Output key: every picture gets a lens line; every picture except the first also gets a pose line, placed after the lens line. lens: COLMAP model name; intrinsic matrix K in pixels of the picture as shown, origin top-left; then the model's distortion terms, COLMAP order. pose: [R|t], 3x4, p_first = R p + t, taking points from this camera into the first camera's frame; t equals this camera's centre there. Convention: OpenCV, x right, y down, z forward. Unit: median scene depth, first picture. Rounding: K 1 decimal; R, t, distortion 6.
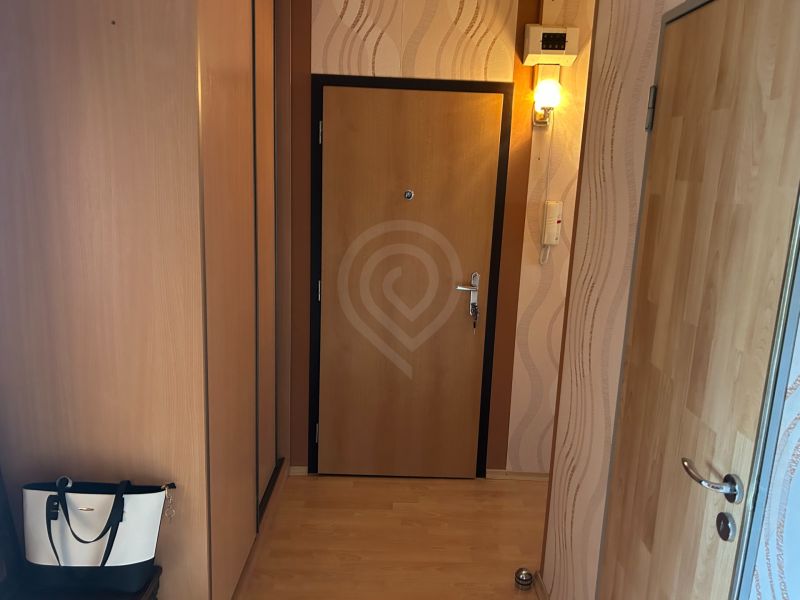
lens RADIAL K [[604.3, 0, 402.2], [0, 604.3, 296.2], [0, 0, 1]] dist [0.040395, -0.052575]
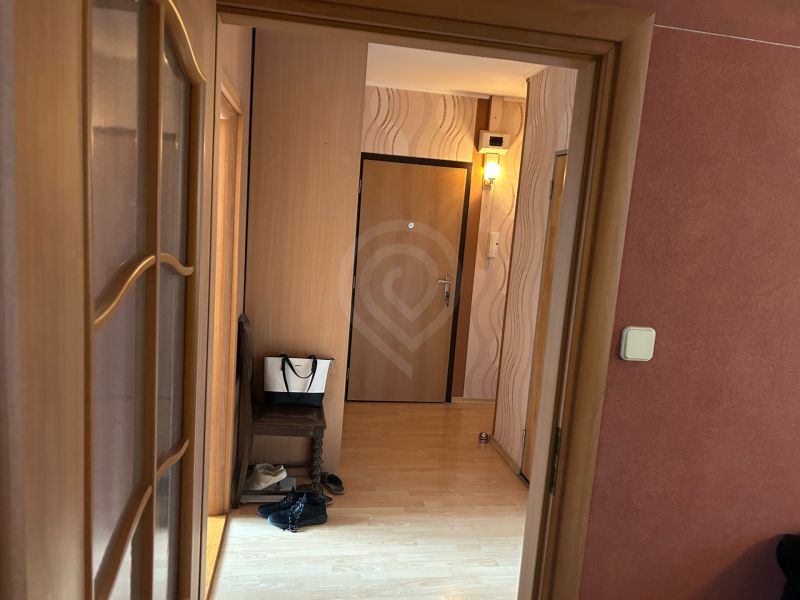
lens RADIAL K [[598.7, 0, 401.9], [0, 598.7, 302.7], [0, 0, 1]] dist [0.126230, -0.049907]
pose [[0.987380, 0.011349, 0.157964, -0.285282], [-0.003623, 0.998787, -0.049108, 0.133176], [-0.158330, 0.047915, 0.986223, -0.650841]]
